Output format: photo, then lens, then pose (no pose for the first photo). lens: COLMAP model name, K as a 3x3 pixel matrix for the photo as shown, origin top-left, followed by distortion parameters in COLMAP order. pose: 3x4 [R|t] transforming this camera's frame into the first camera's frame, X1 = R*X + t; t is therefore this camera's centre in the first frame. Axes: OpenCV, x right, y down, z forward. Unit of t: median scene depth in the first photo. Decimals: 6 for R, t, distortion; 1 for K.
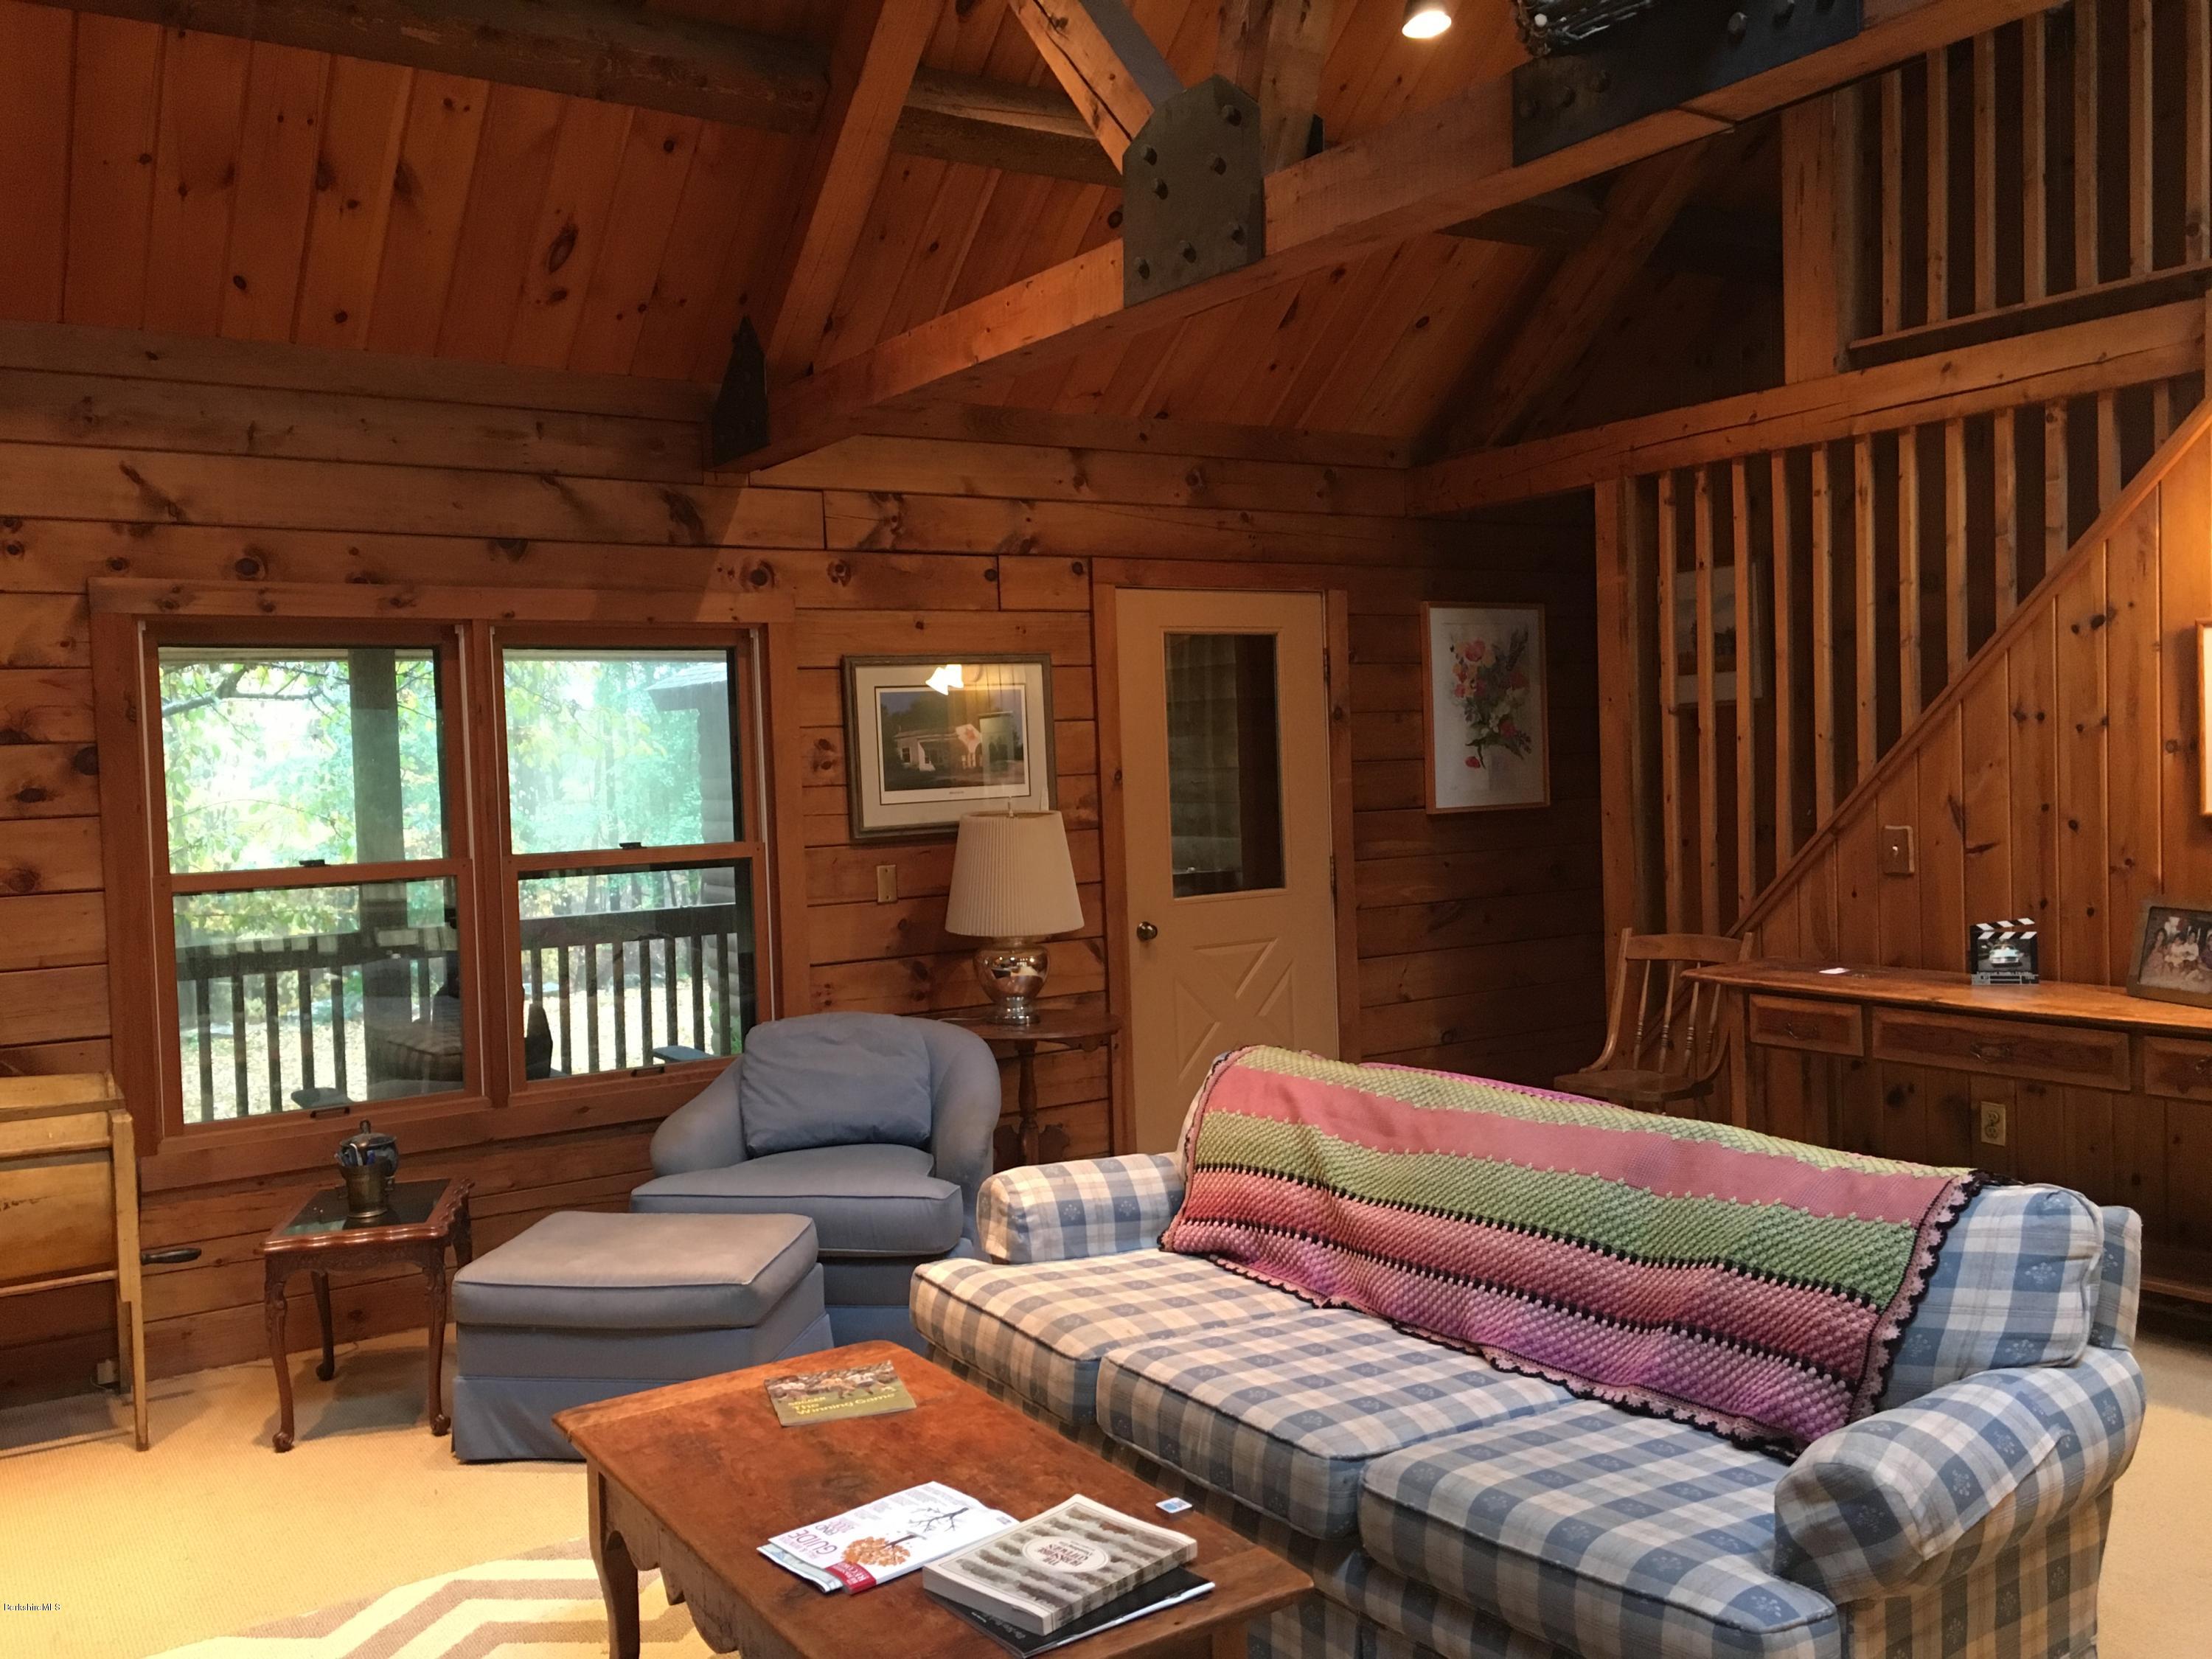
lens RADIAL K [[1854.8, 0, 1100.5], [0, 1854.8, 823.8], [0, 0, 1]] dist [0.038561, 0.003020]
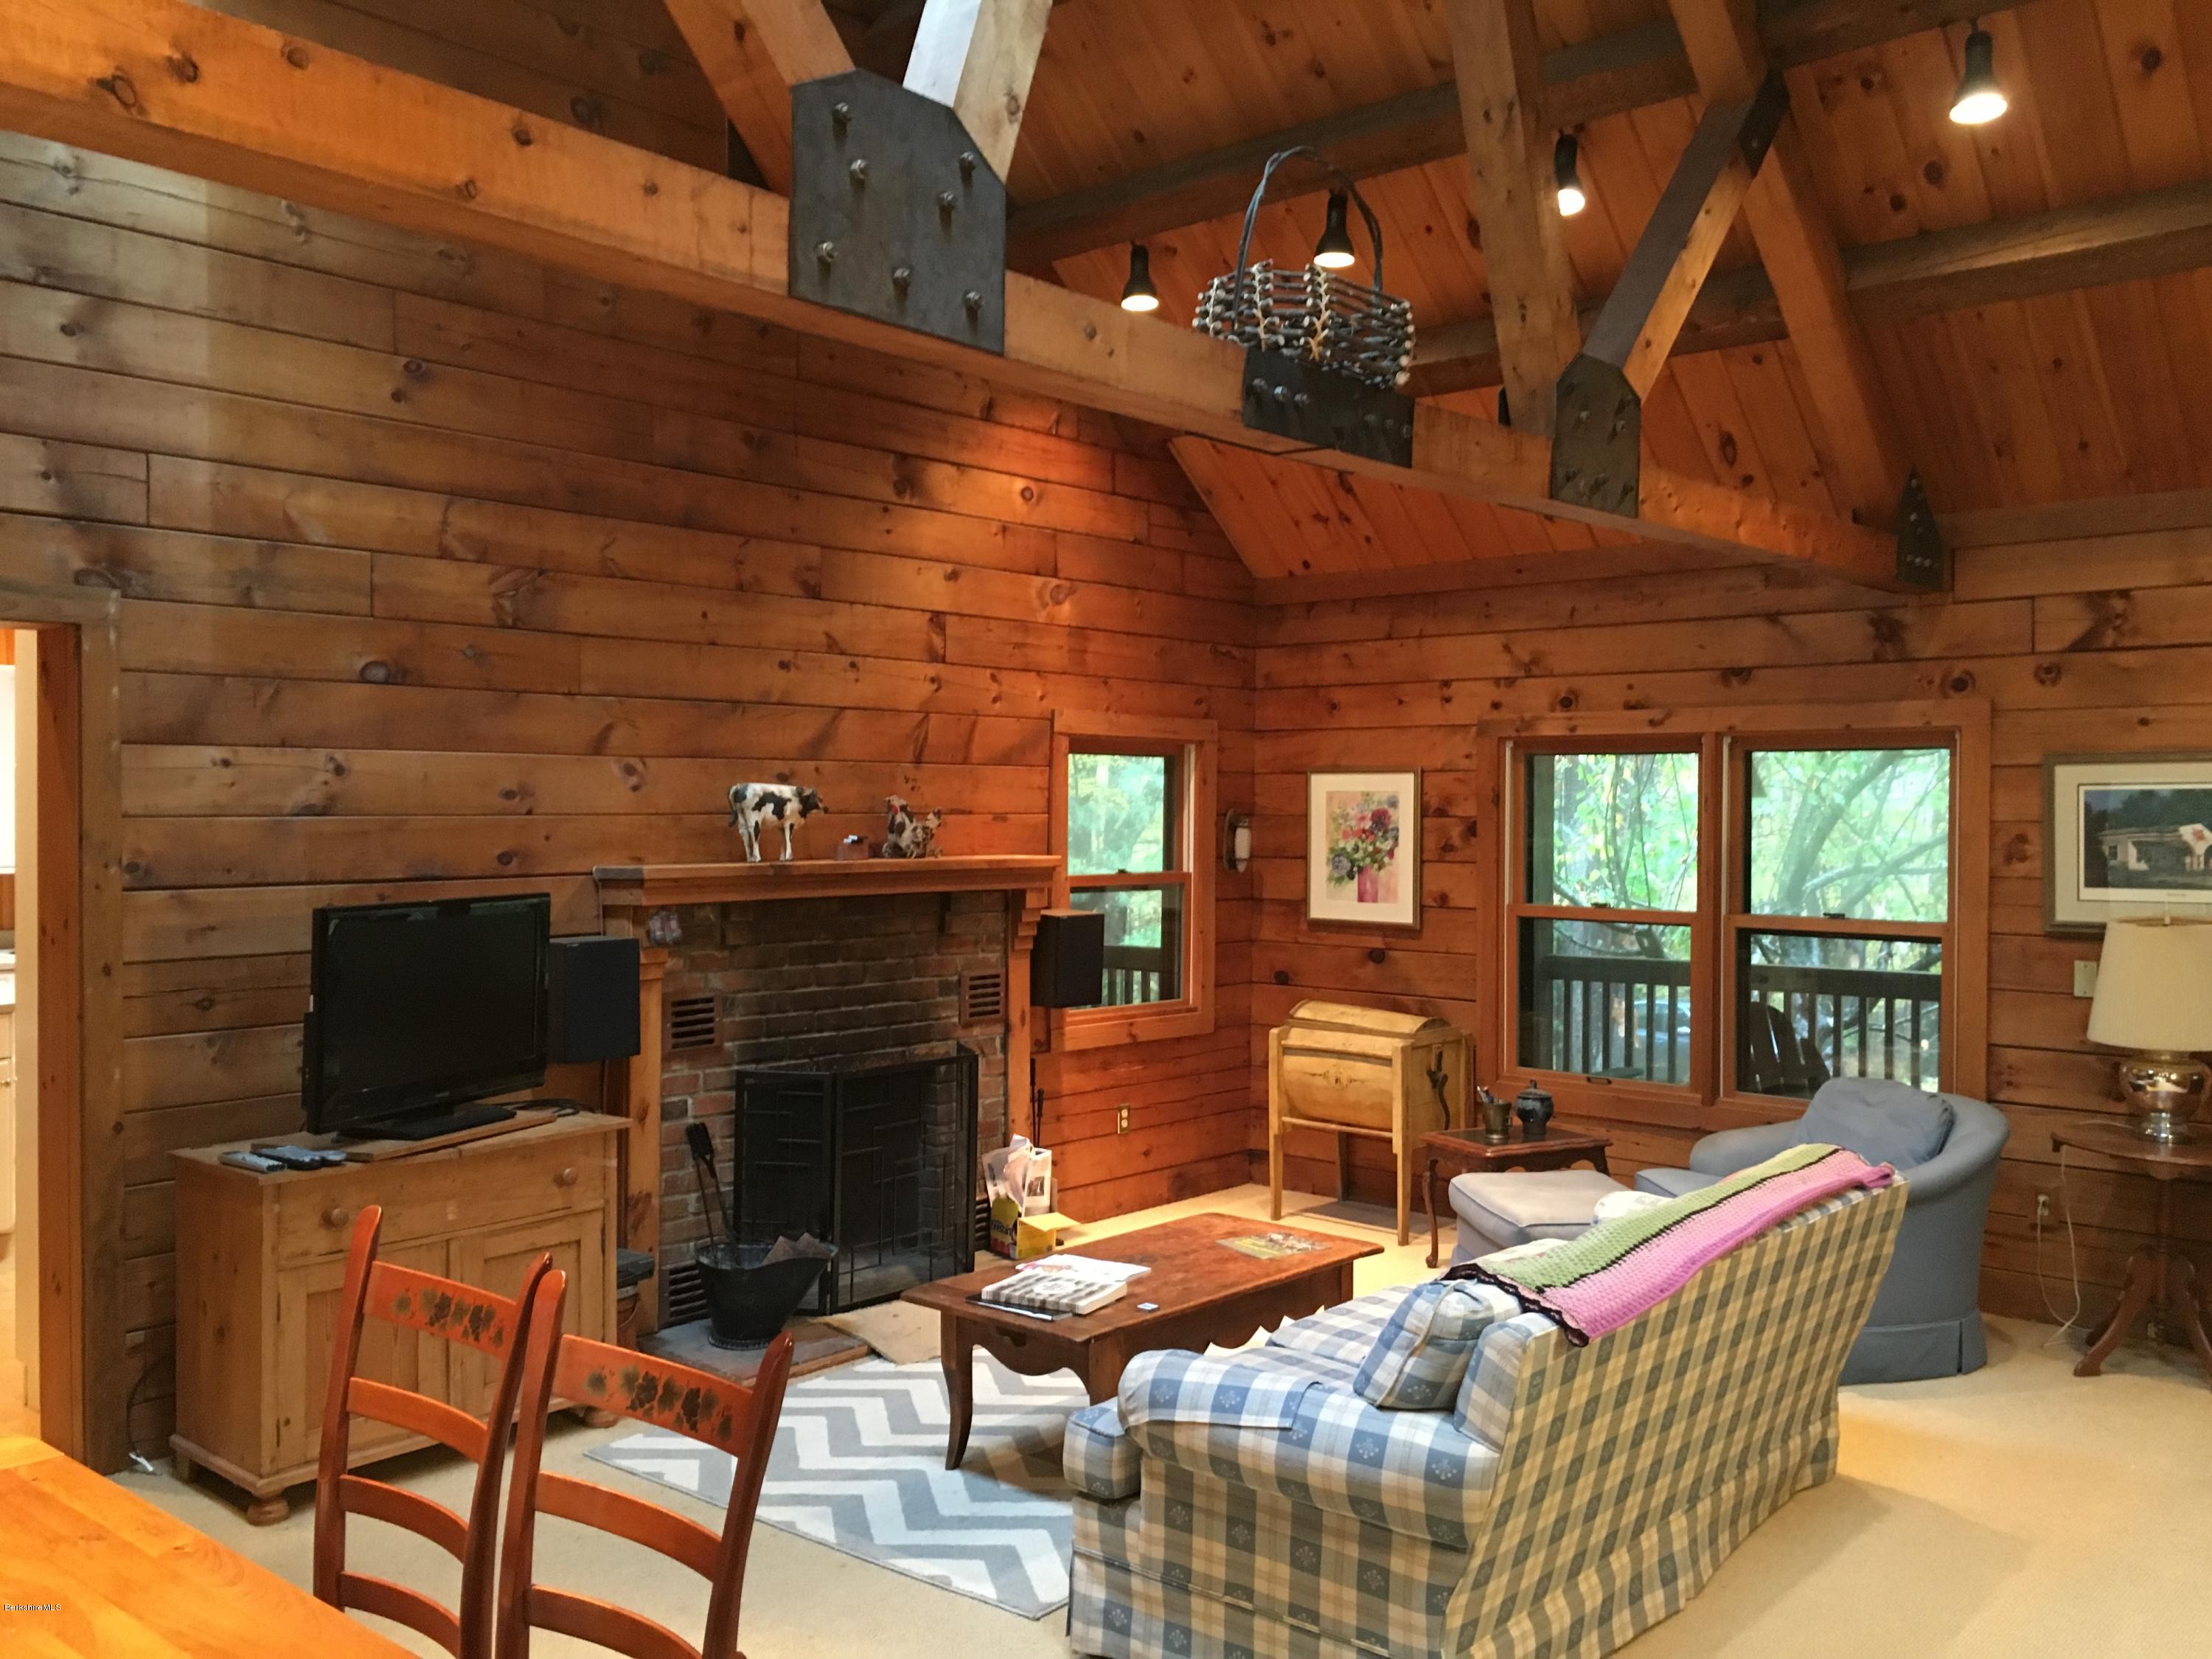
lens RADIAL K [[1854.8, 0, 1102.6], [0, 1854.8, 826.6], [0, 0, 1]] dist [0.038561, 0.003020]
pose [[0.272336, 0.046135, -0.961096, 0.754283], [-0.050234, 0.998169, 0.033680, -0.060822], [0.960890, 0.039107, 0.274155, 0.213287]]
